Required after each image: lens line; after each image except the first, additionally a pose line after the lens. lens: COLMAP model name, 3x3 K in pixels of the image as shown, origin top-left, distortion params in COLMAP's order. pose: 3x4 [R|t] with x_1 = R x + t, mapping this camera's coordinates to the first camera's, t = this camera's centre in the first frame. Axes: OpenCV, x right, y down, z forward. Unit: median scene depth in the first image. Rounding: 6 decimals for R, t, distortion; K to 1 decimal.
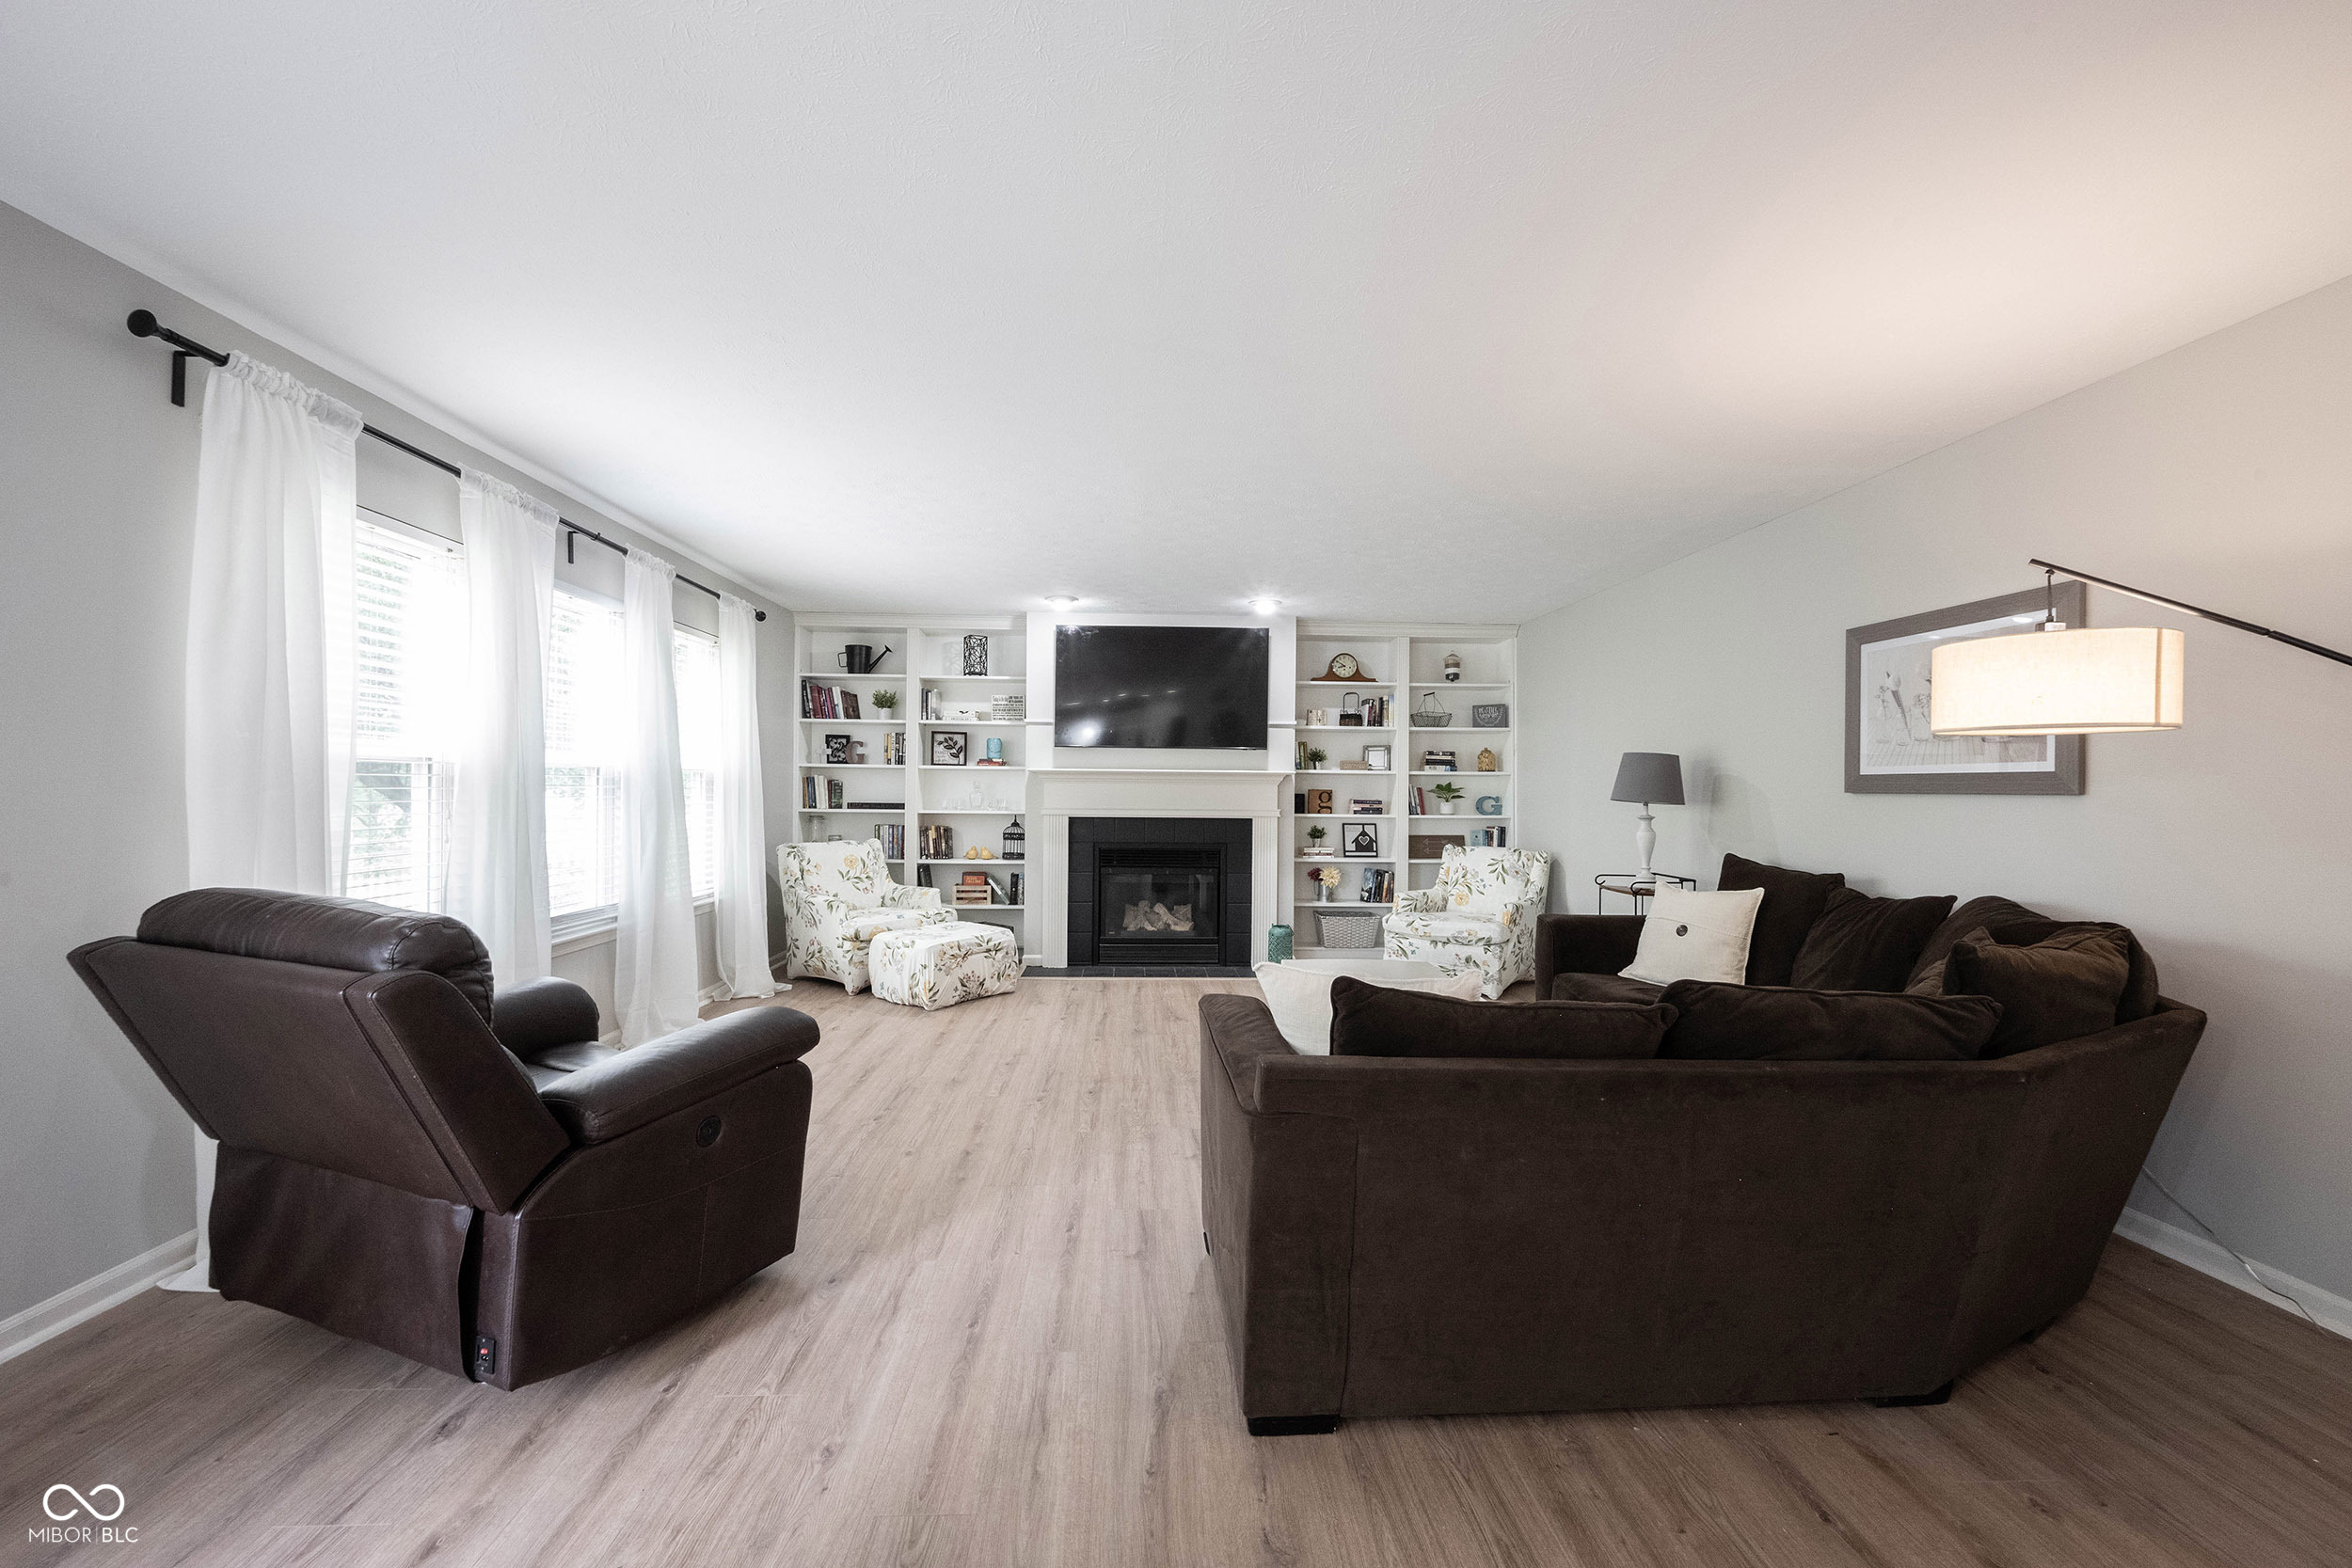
lens RADIAL K [[912.6, 0, 1162.2], [0, 912.6, 787.8], [0, 0, 1]] dist [0.000423, 0.000193]
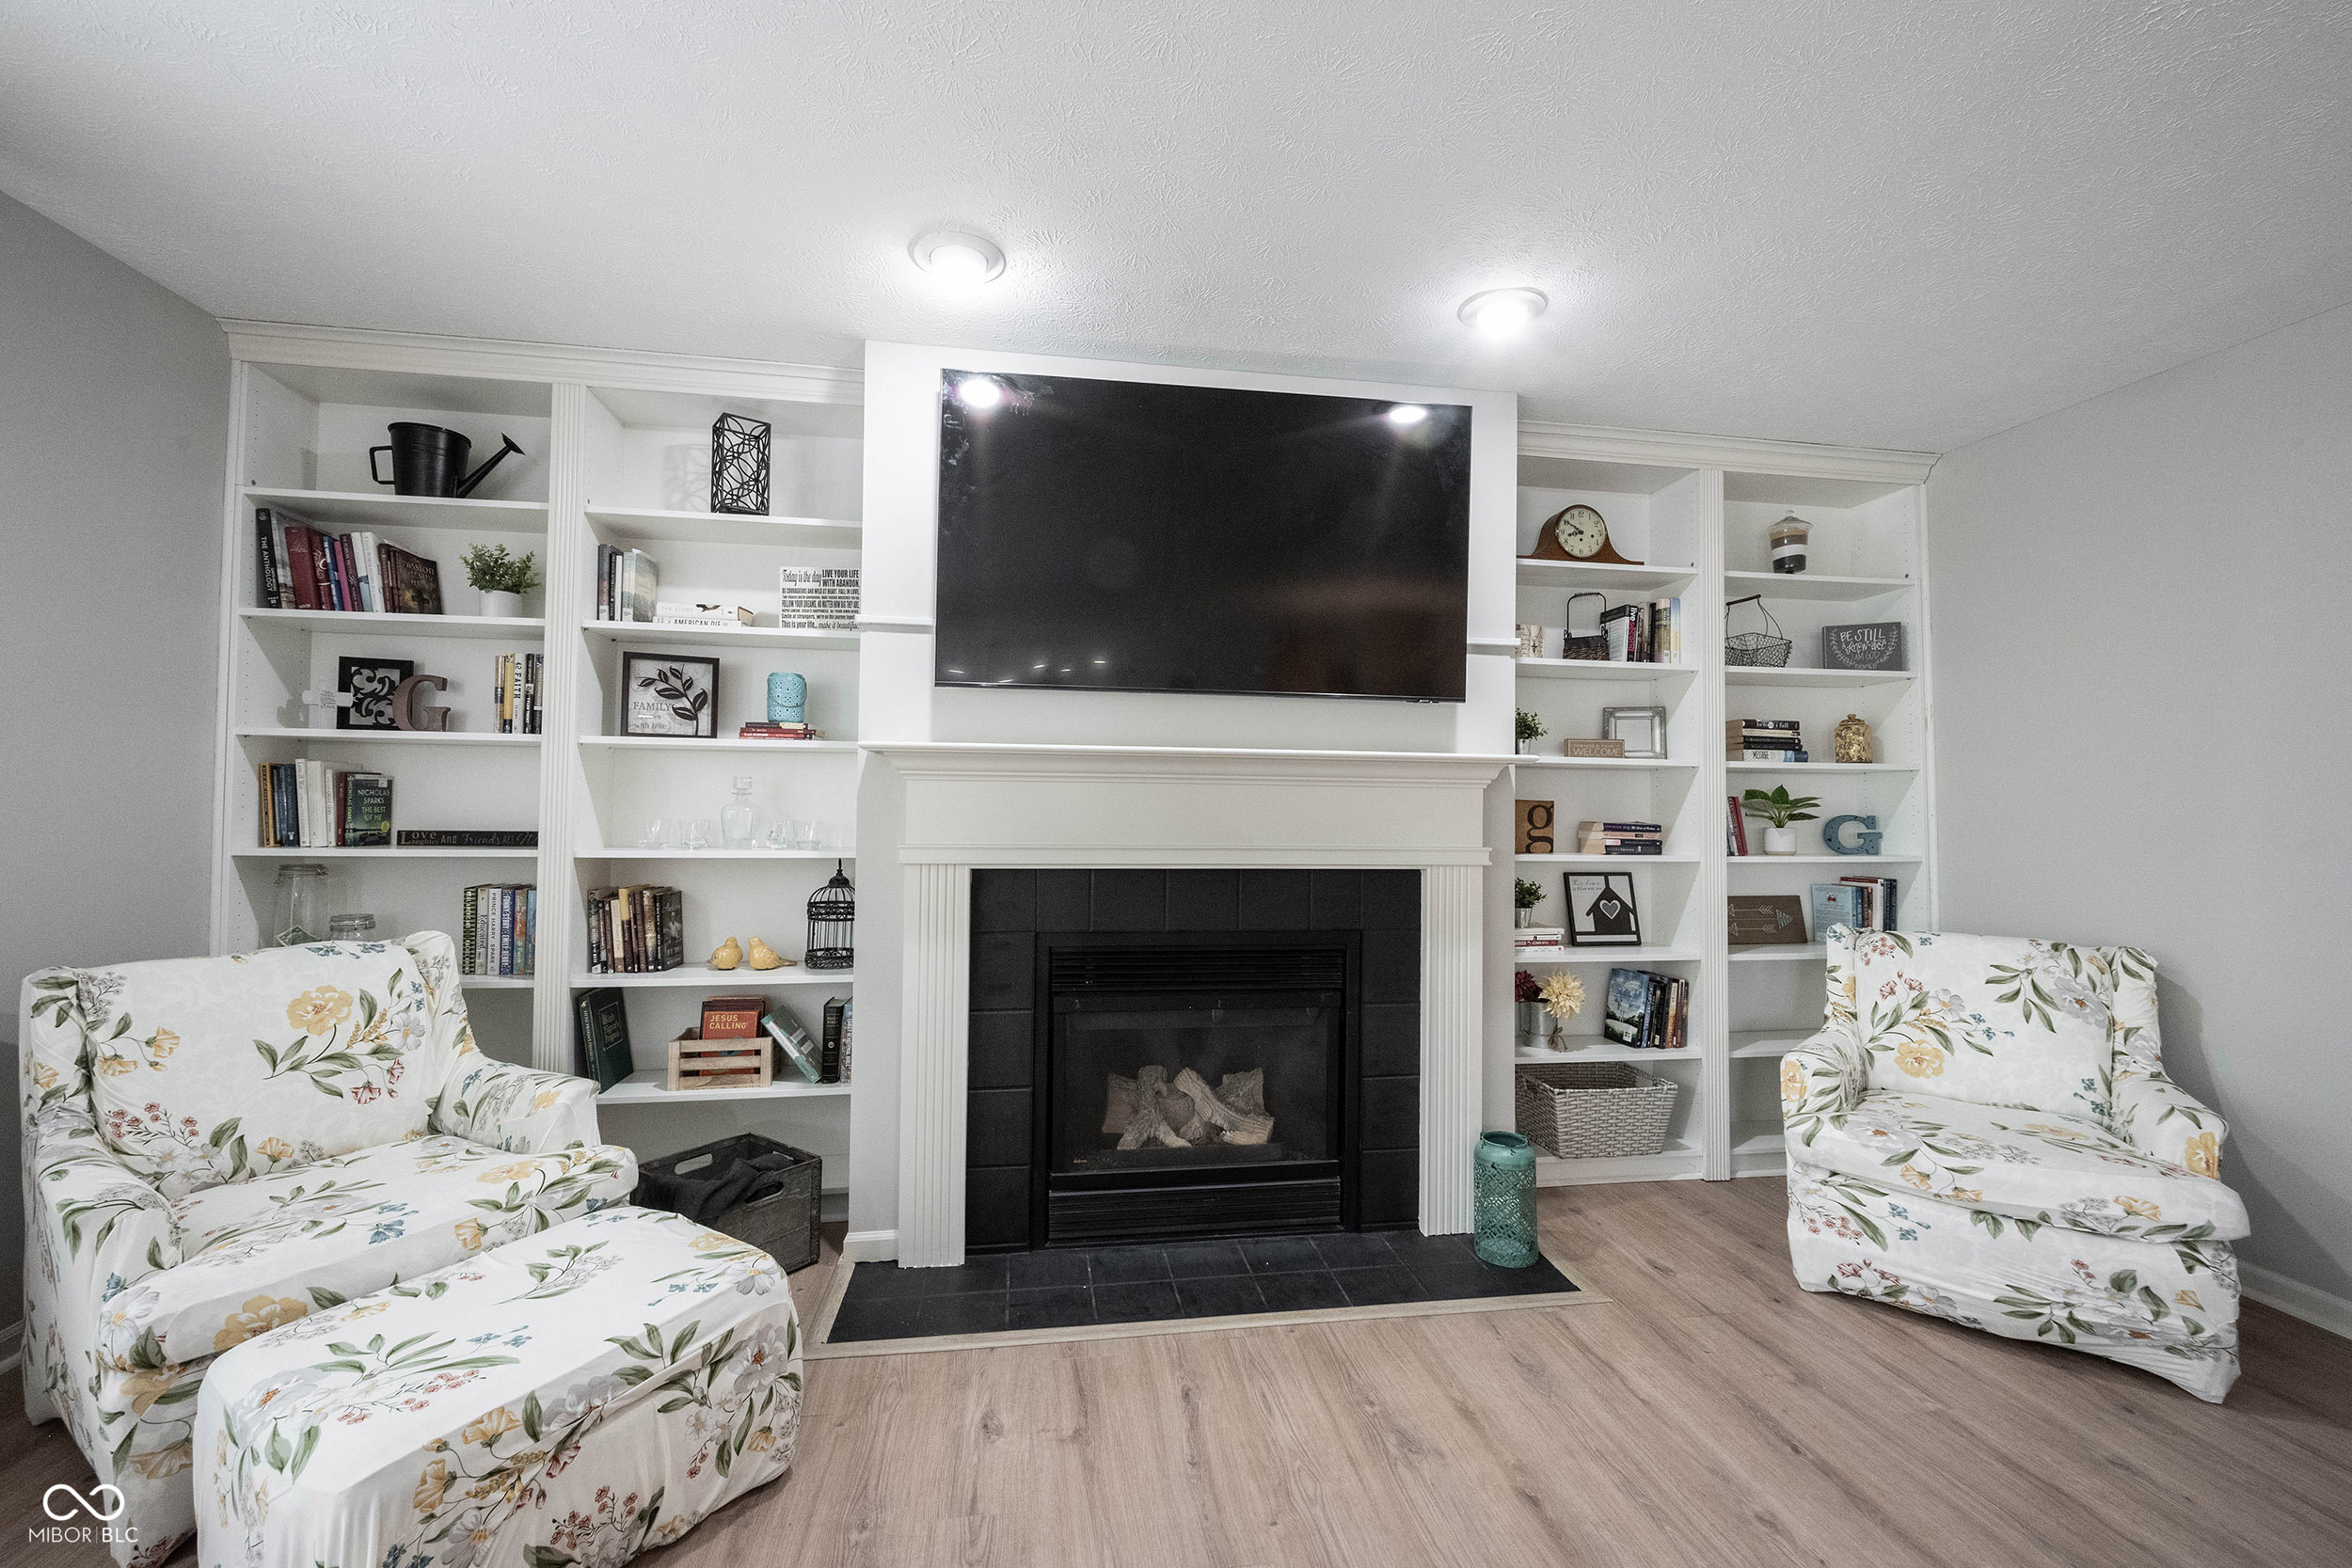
lens RADIAL K [[912.6, 0, 1151.4], [0, 912.6, 785.0], [0, 0, 1]] dist [0.000423, 0.000193]
pose [[0.994388, 0.004287, 0.105706, -0.064427], [-0.002469, 0.999847, -0.017325, 0.002861], [-0.105764, 0.016967, 0.994246, 0.579809]]
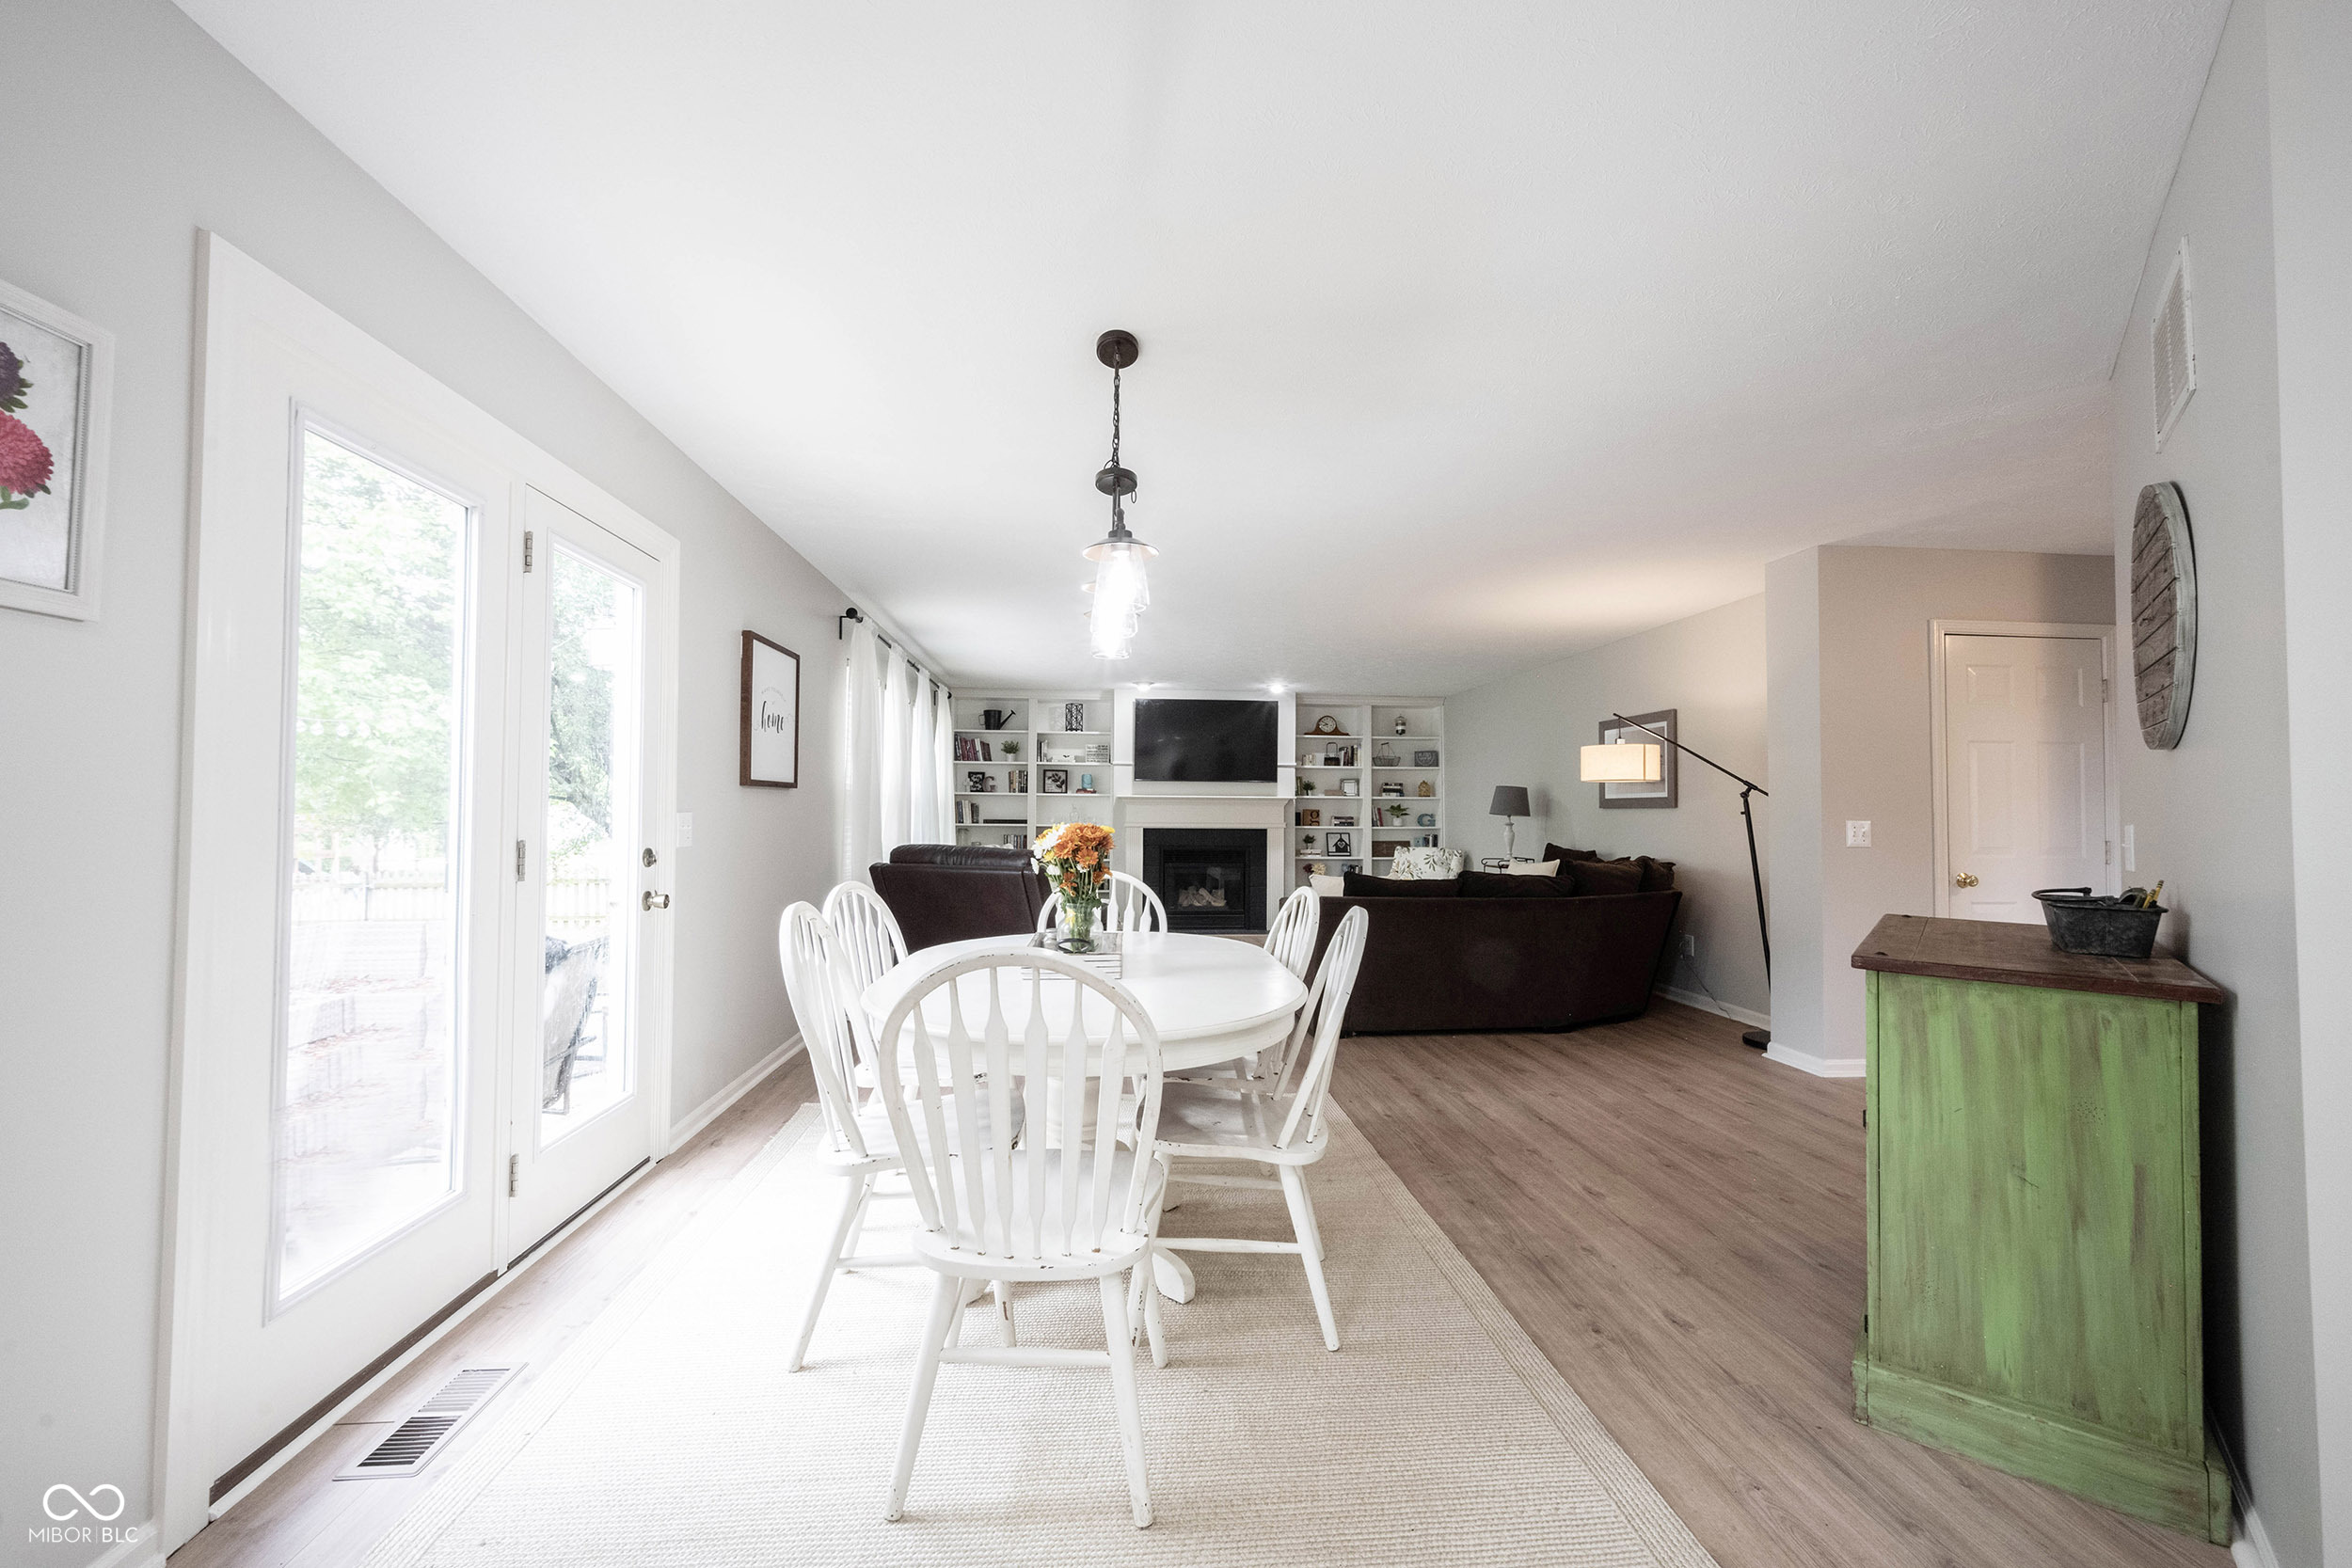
lens RADIAL K [[912.6, 0, 1175.0], [0, 912.6, 790.9], [0, 0, 1]] dist [0.000423, 0.000193]
pose [[0.998737, -0.002017, 0.050199, -0.118509], [0.003185, 0.999726, -0.023199, 0.005678], [-0.050139, 0.023330, 0.998470, -0.447305]]
